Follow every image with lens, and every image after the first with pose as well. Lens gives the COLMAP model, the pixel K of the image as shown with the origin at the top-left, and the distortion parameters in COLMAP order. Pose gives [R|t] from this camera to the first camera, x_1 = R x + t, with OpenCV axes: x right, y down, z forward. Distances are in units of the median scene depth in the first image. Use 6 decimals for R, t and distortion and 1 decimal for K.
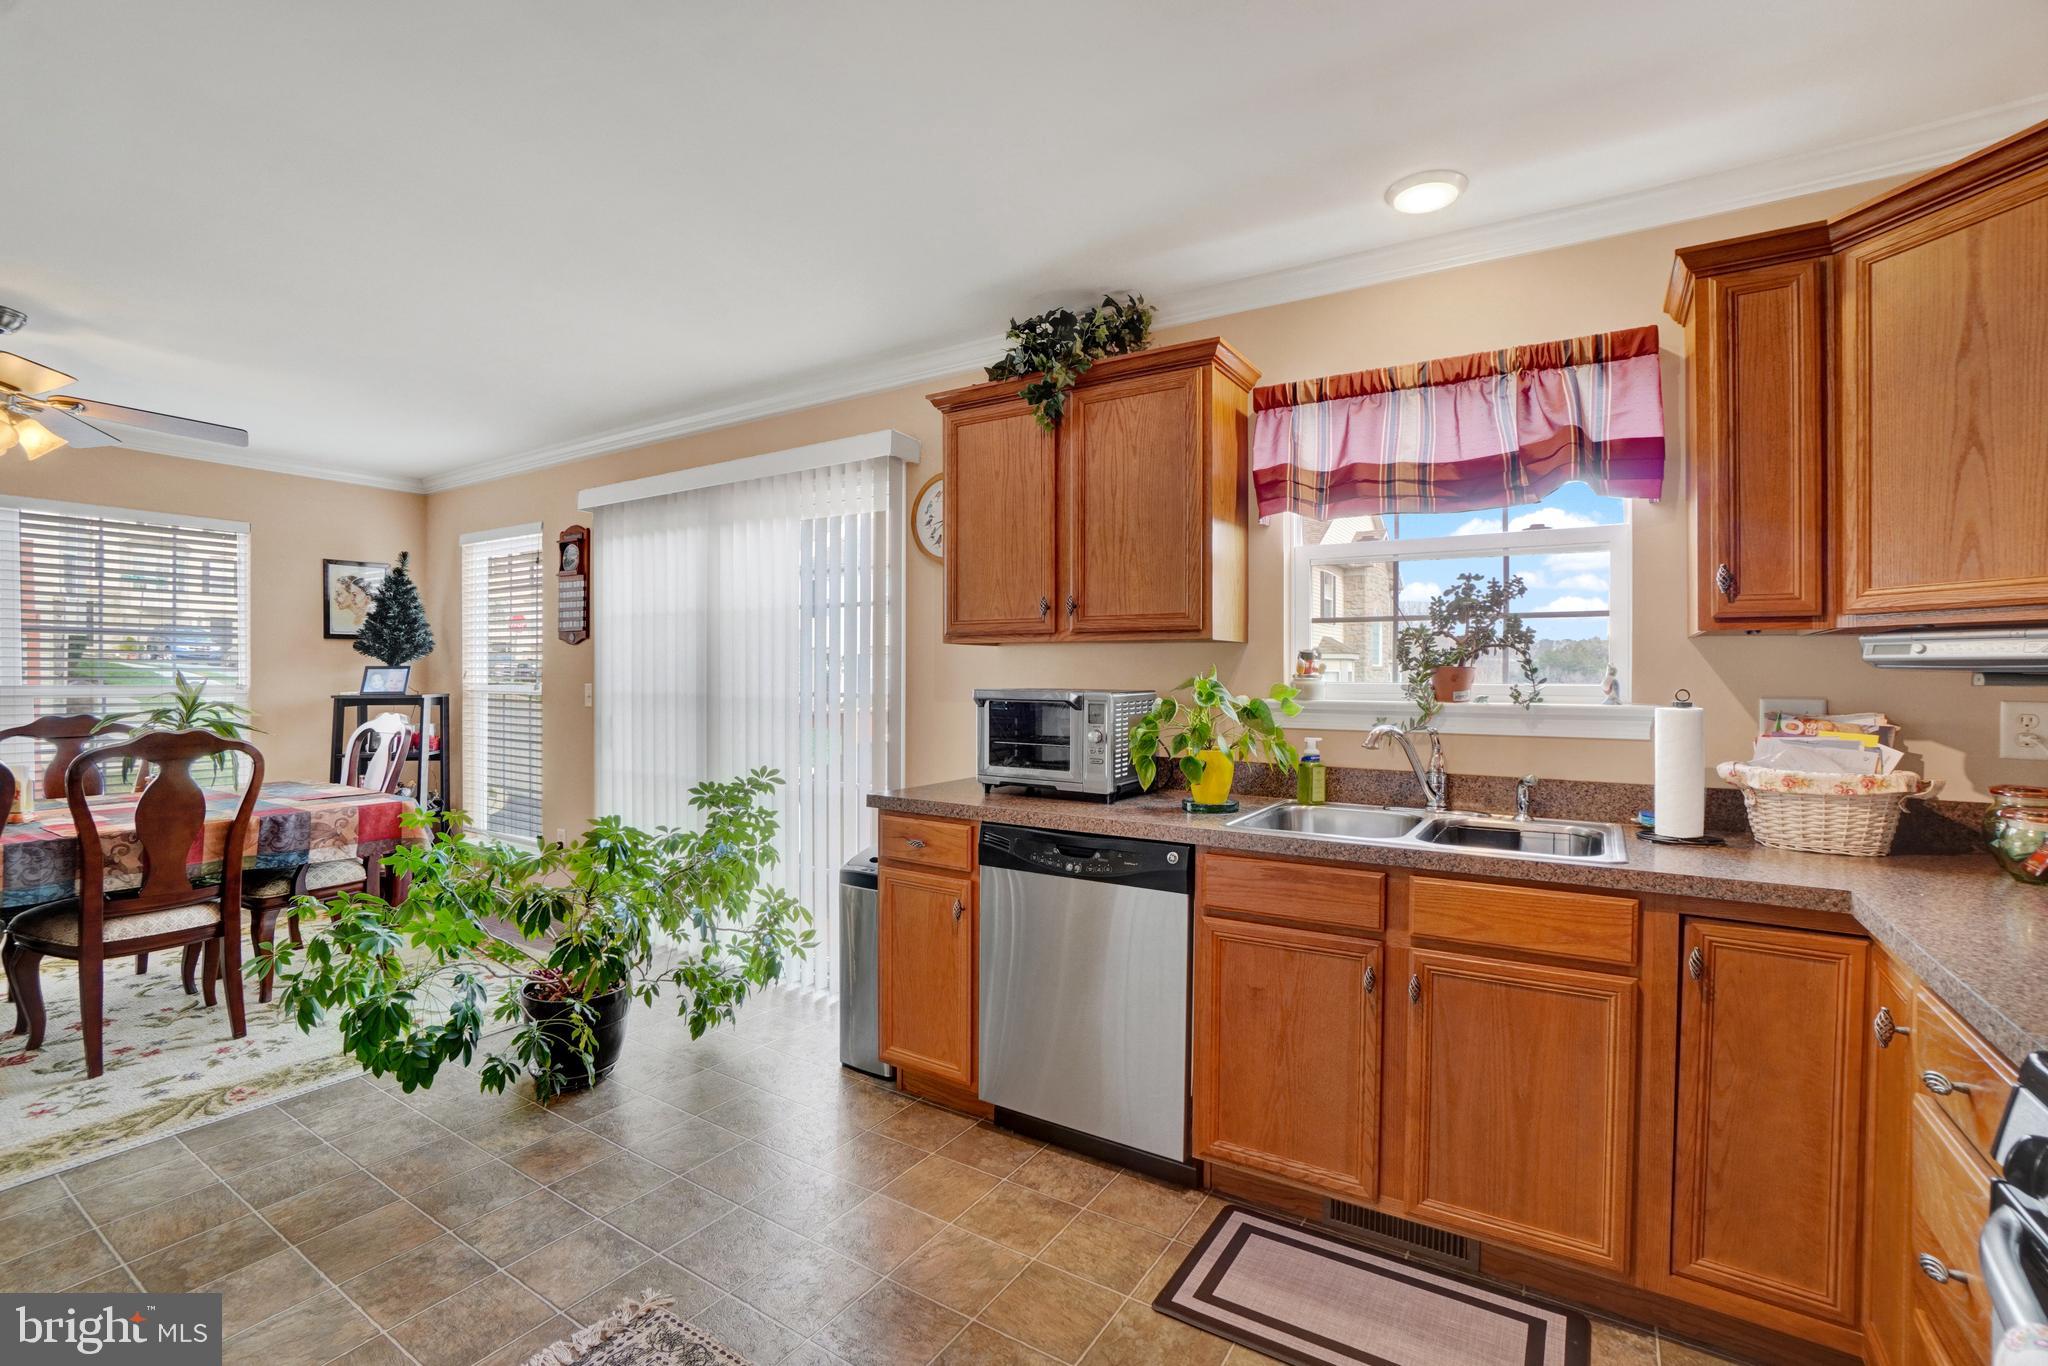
lens RADIAL K [[925.4, 0, 1005.4], [0, 925.4, 673.1], [0, 0, 1]] dist [-0.026382, 0.002807]
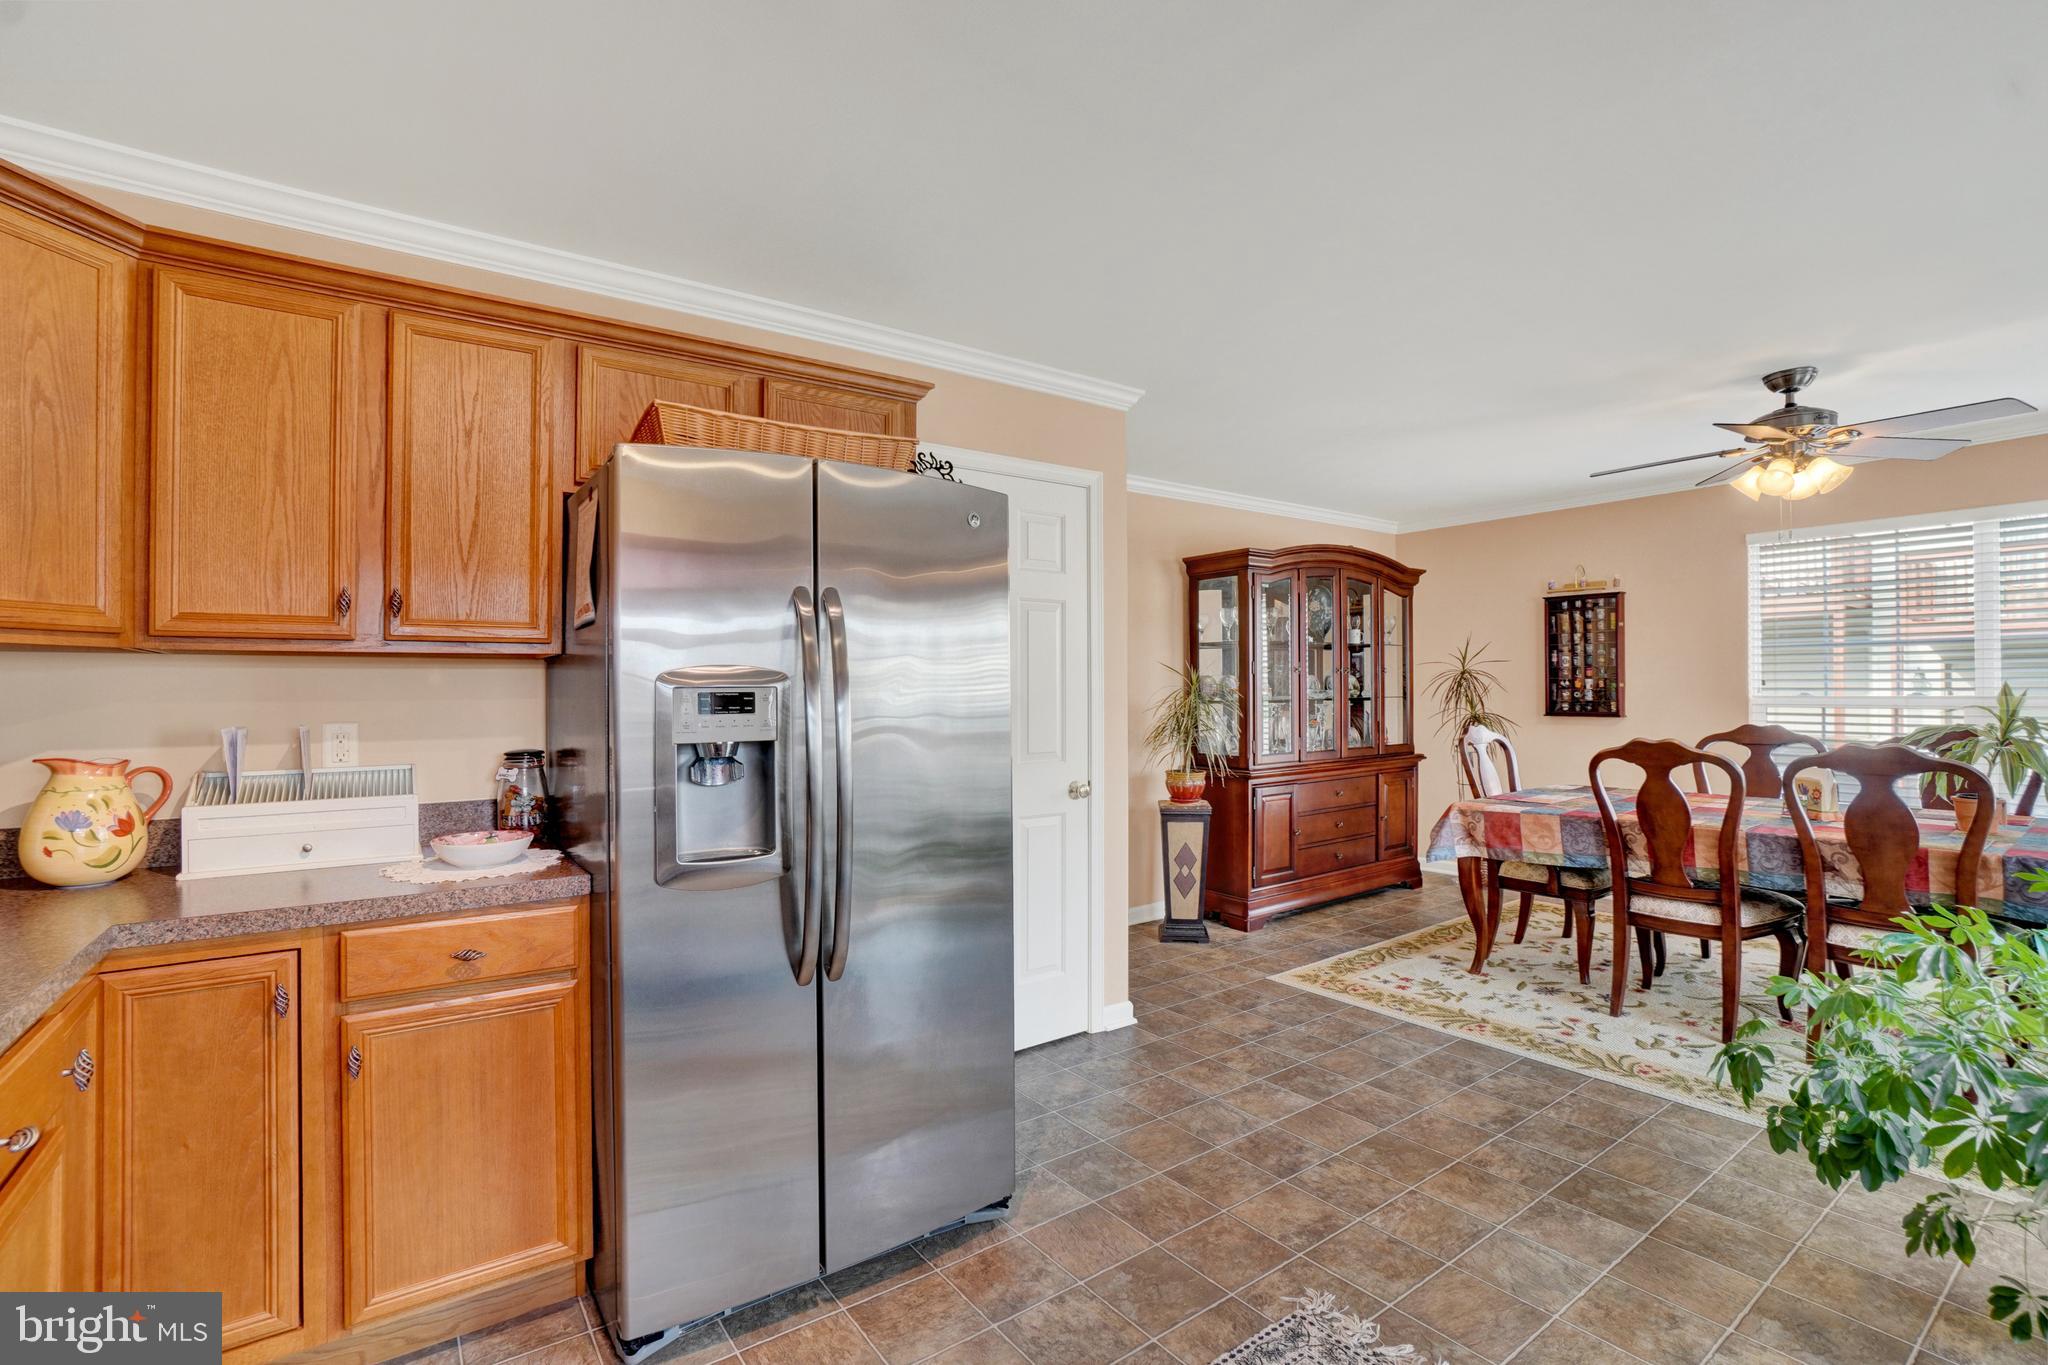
lens RADIAL K [[925.4, 0, 1024.8], [0, 925.4, 678.6], [0, 0, 1]] dist [-0.026382, 0.002807]
pose [[-0.343640, -0.005691, -0.939084, 0.305334], [0.003081, 0.999969, -0.007188, -0.005039], [0.939096, -0.005364, -0.343612, 0.461313]]
